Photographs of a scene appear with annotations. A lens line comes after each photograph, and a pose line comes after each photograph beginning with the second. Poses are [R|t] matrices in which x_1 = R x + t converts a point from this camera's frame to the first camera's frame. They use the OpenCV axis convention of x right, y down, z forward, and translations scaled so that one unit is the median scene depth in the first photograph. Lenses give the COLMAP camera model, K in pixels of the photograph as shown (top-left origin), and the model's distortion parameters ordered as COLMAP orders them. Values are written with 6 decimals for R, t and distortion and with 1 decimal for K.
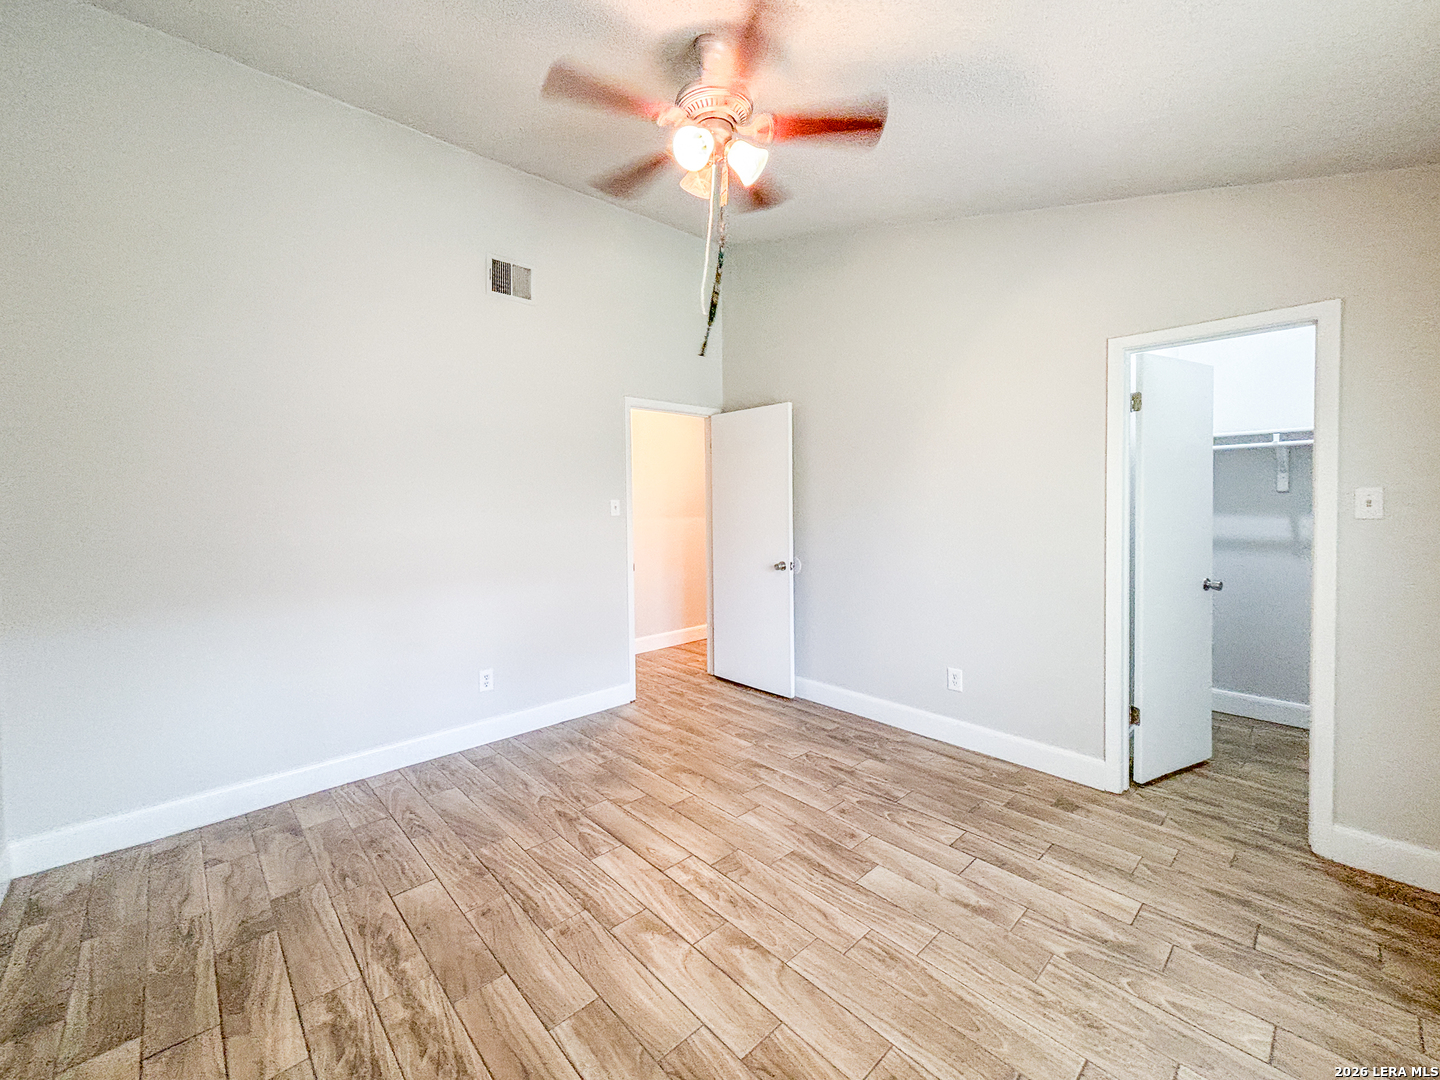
lens RADIAL K [[599.1, 0, 738.5], [0, 599.1, 524.2], [0, 0, 1]] dist [0.001564, 0.001021]
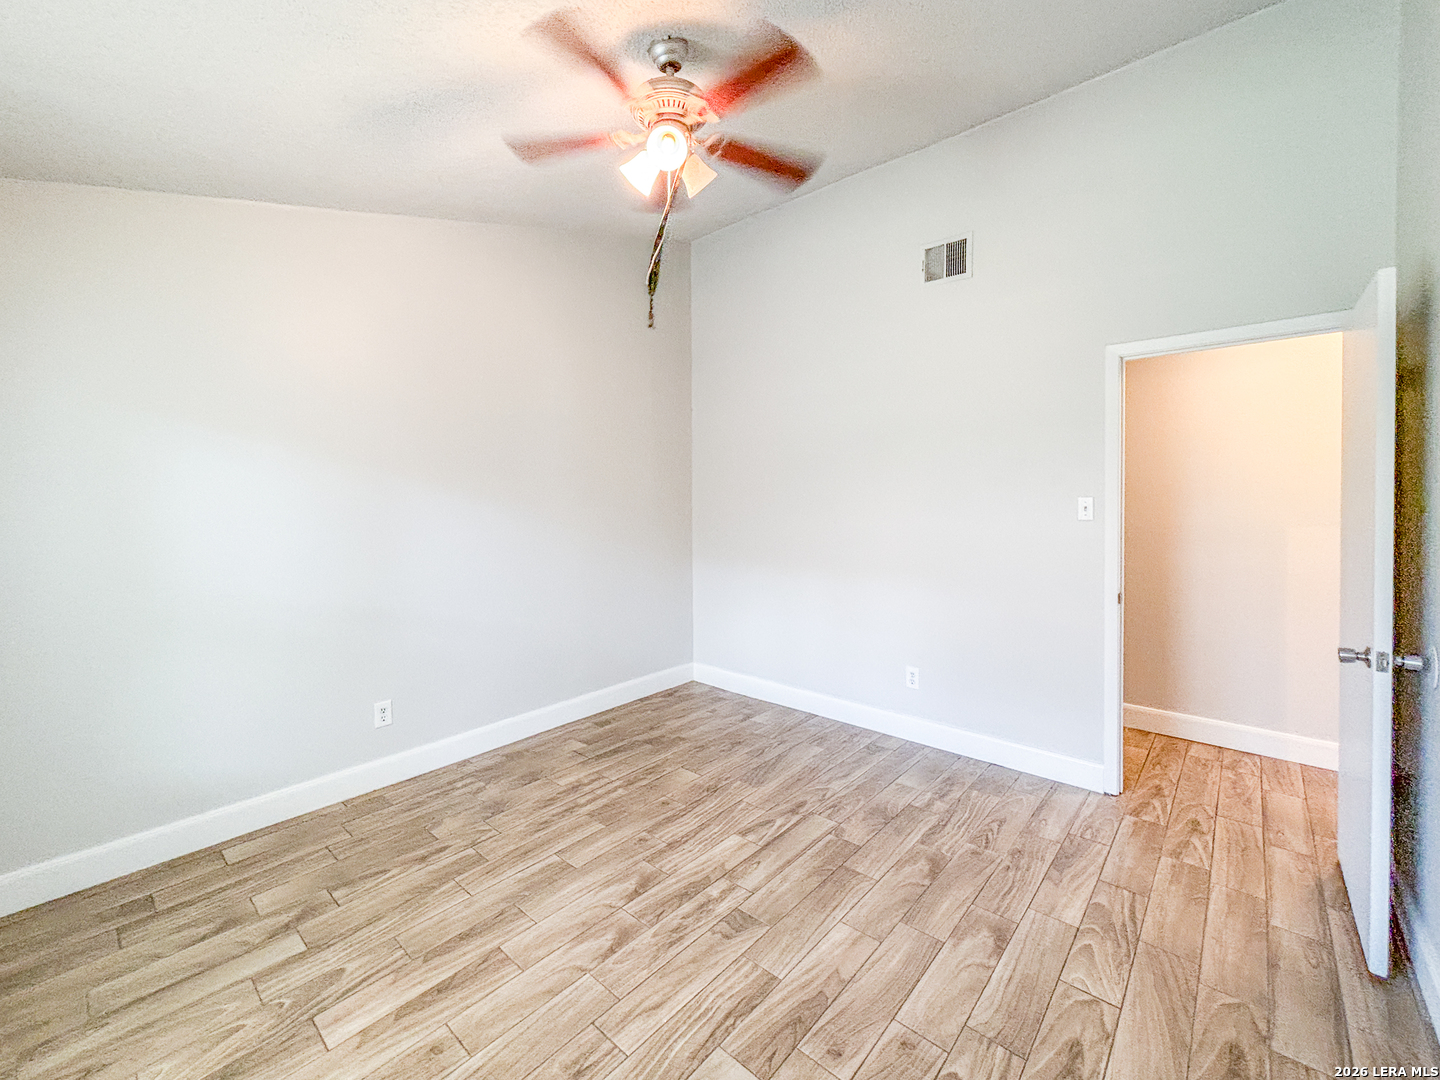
lens RADIAL K [[619.4, 0, 703.8], [0, 619.4, 521.2], [0, 0, 1]] dist [0.002413, 0.000685]
pose [[0.061408, 0.055553, -0.996566, 0.803378], [-0.030835, 0.998079, 0.053738, -0.062485], [0.997636, 0.027430, 0.063003, 0.819603]]
